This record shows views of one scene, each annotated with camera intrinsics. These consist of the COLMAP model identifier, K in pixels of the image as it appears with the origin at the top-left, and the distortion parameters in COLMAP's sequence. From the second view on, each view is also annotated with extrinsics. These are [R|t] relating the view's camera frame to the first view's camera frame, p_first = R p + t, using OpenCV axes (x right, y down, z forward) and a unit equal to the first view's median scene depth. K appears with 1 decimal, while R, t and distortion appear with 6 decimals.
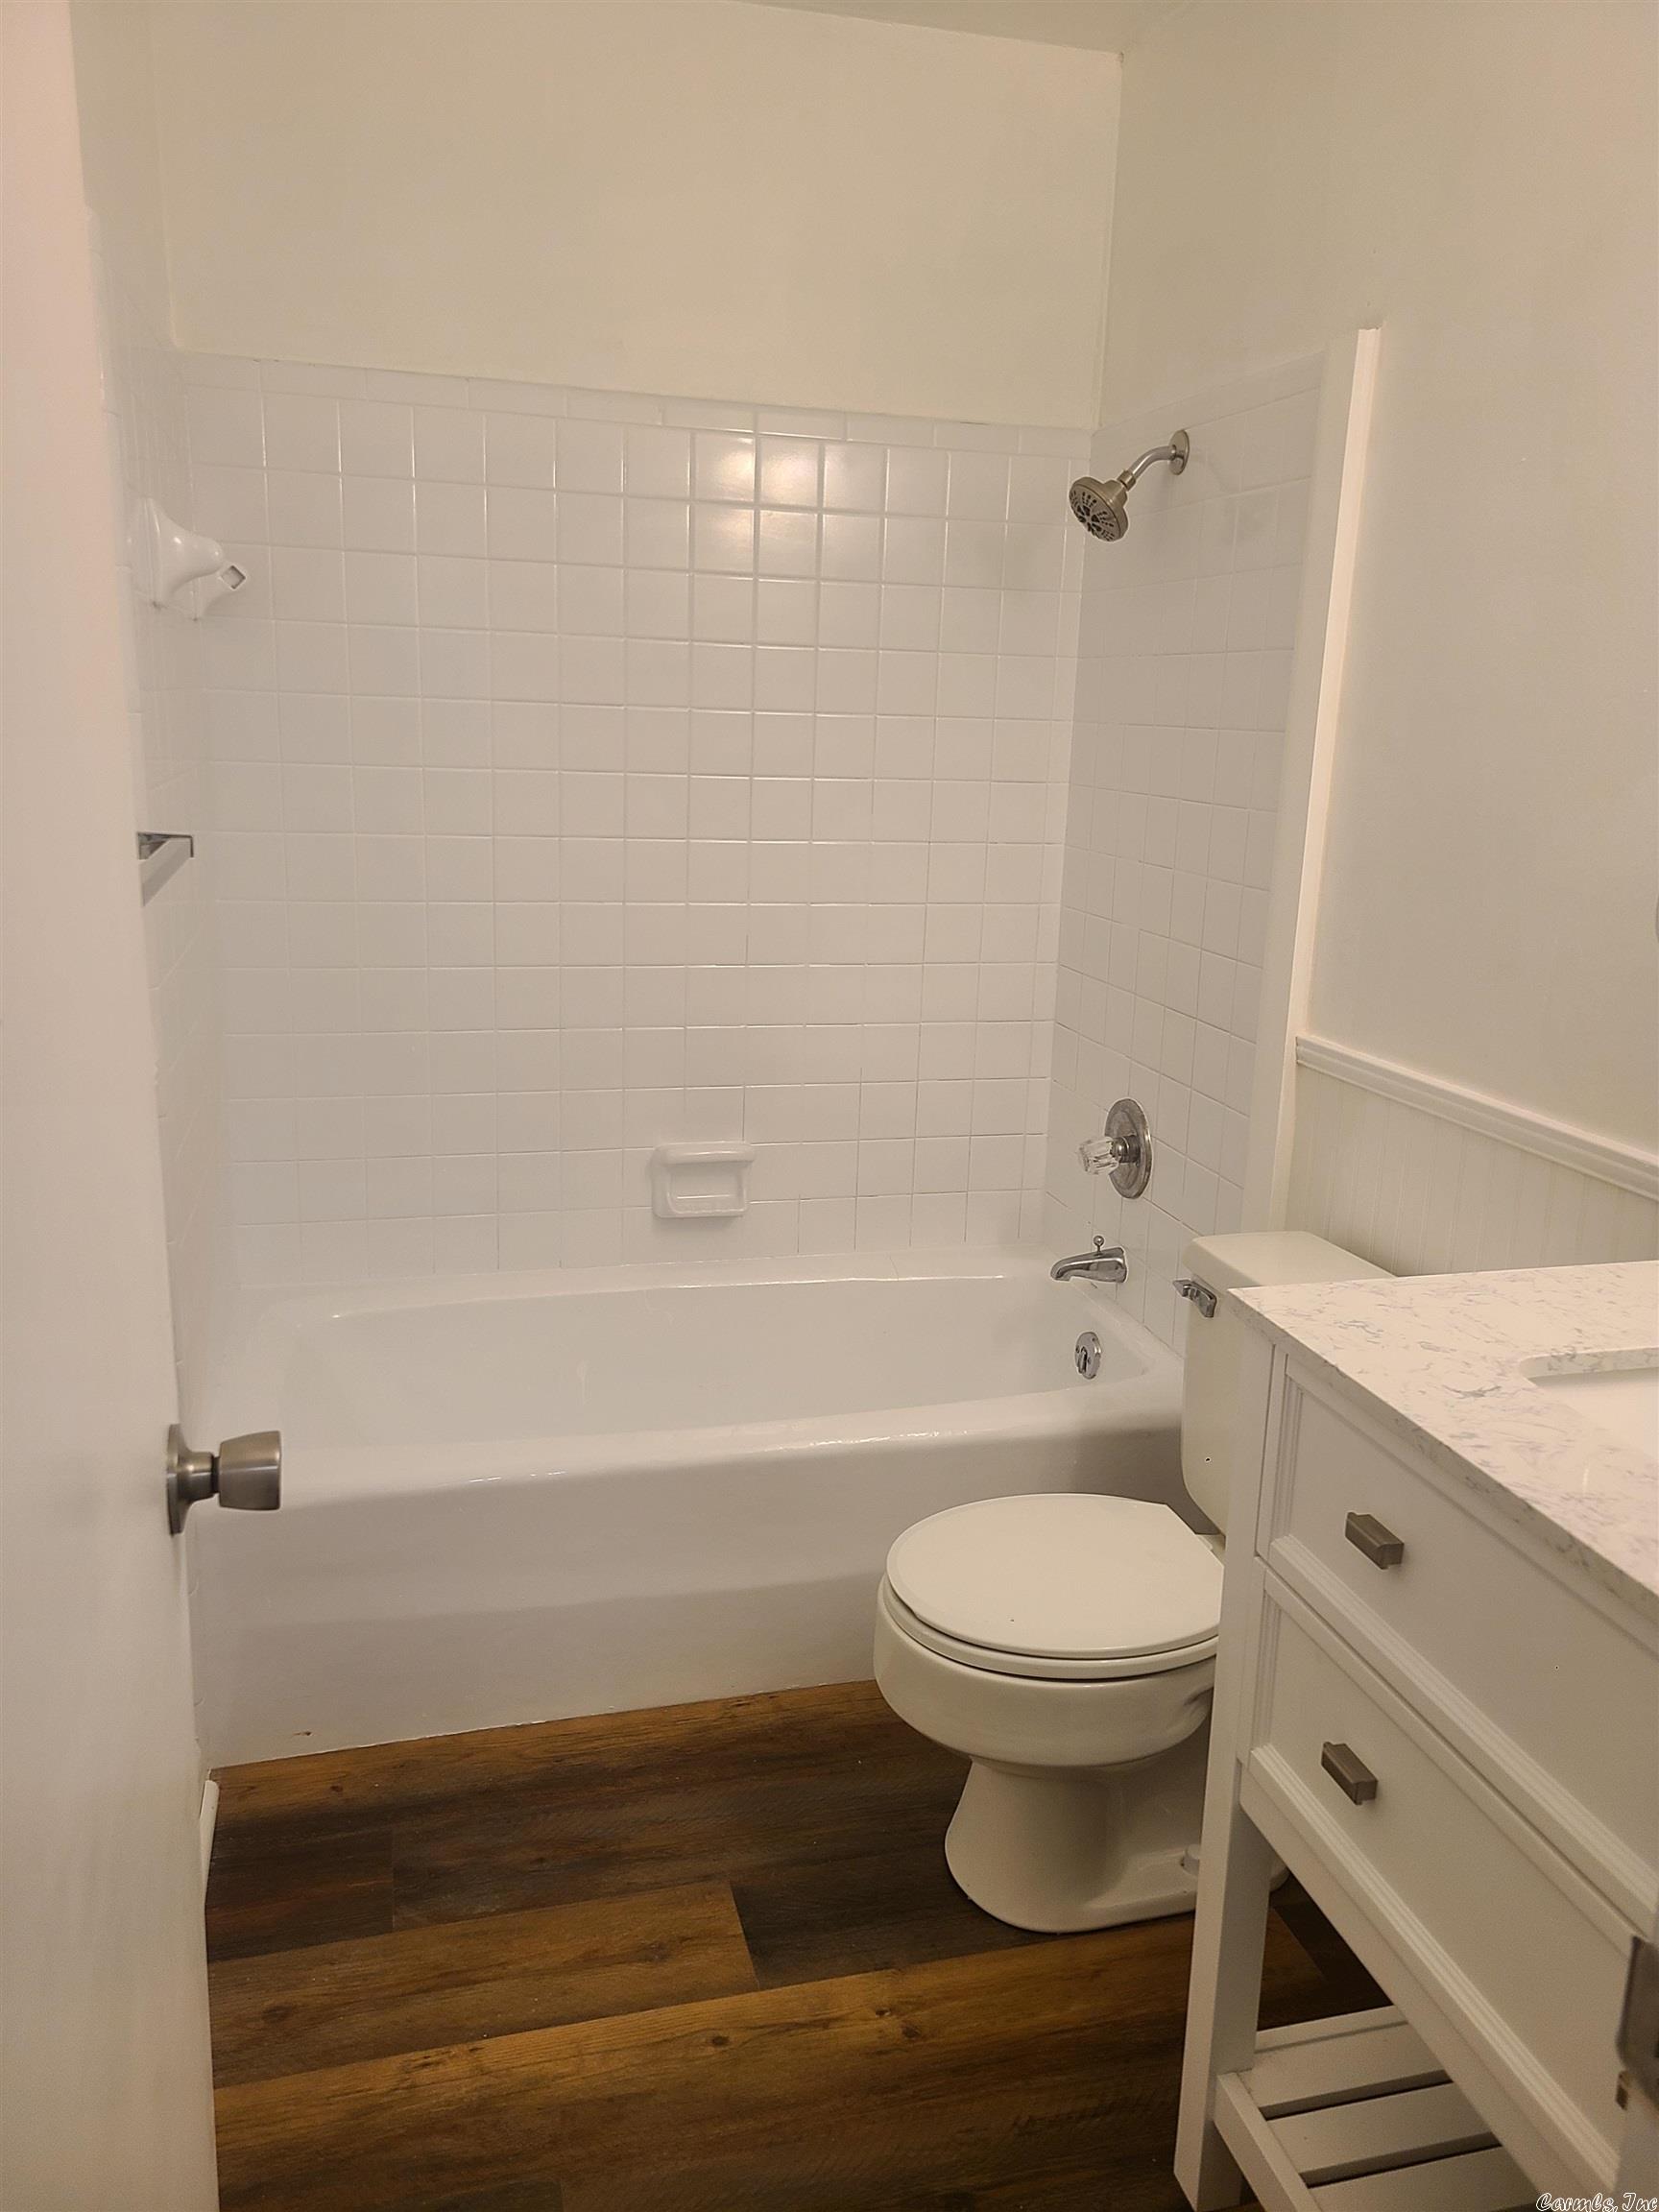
lens RADIAL K [[1651.3, 0, 853.3], [0, 1651.3, 1087.9], [0, 0, 1]] dist [0.061197, -0.032055]
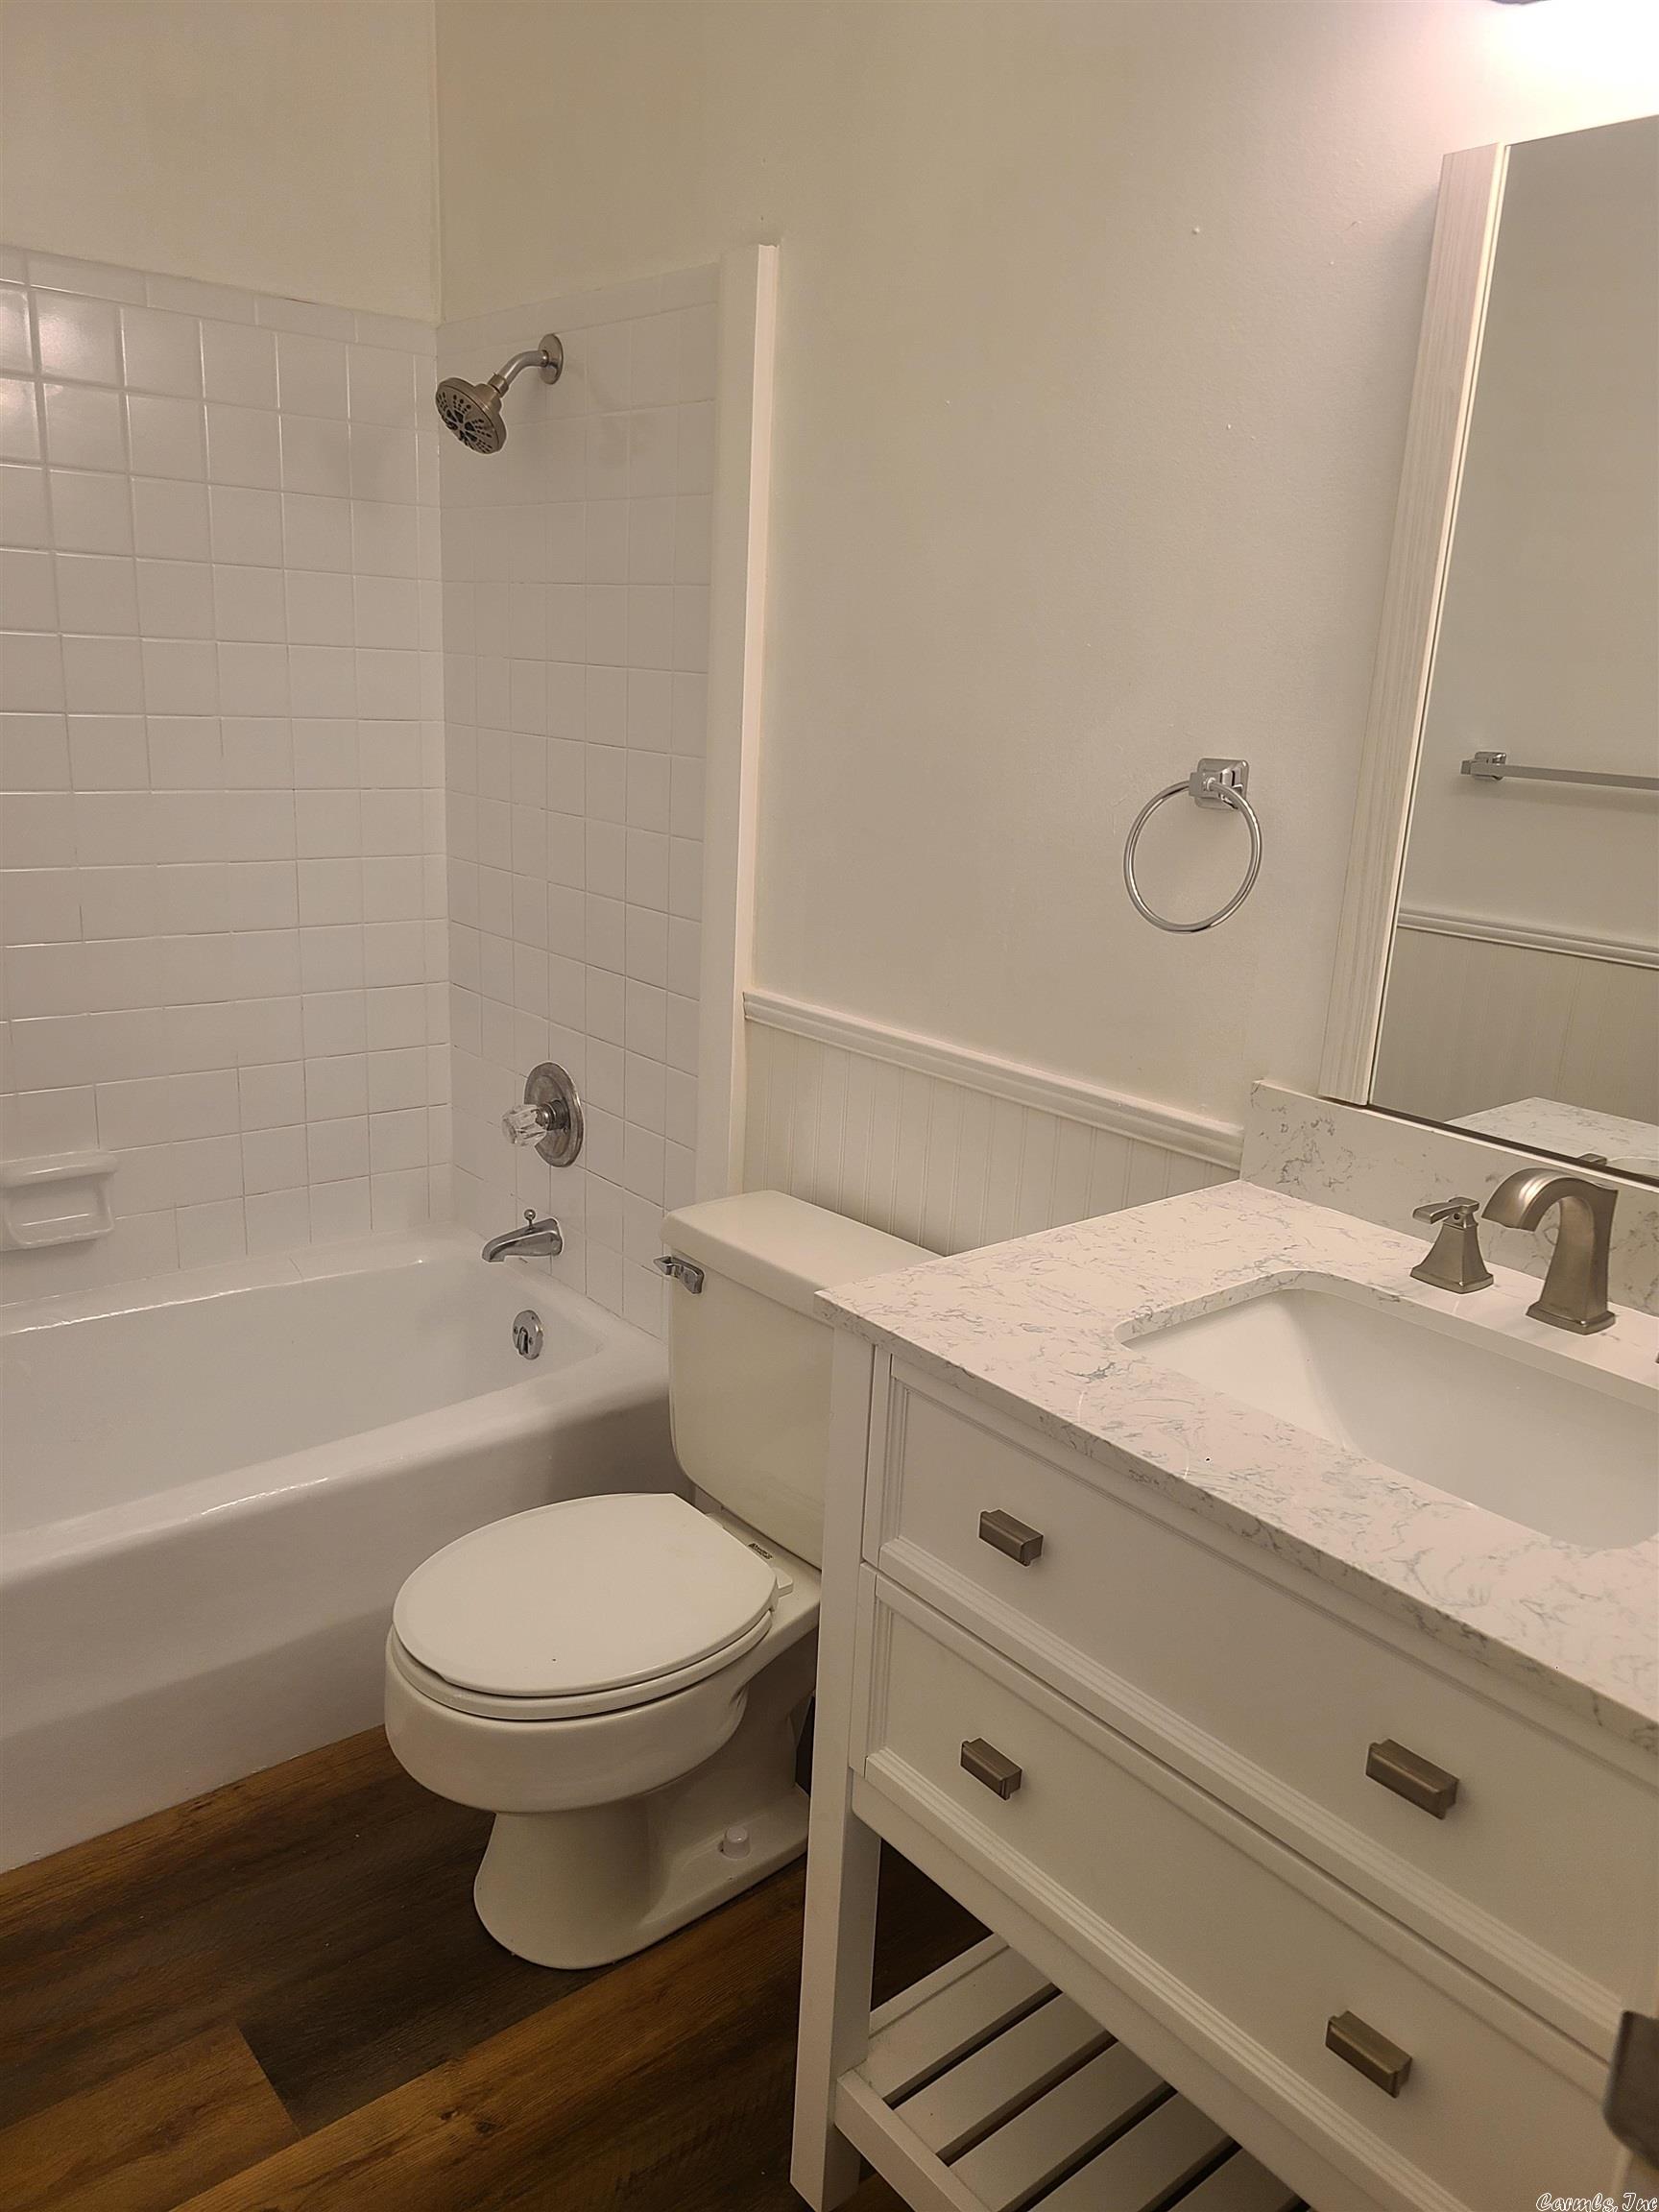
lens RADIAL K [[1651.3, 0, 821.1], [0, 1651.3, 1116.0], [0, 0, 1]] dist [0.061197, -0.032055]
pose [[0.913943, -0.100660, 0.393162, -0.087802], [0.074859, 0.993943, 0.080459, -0.036180], [-0.398880, -0.044104, 0.915942, 0.096920]]
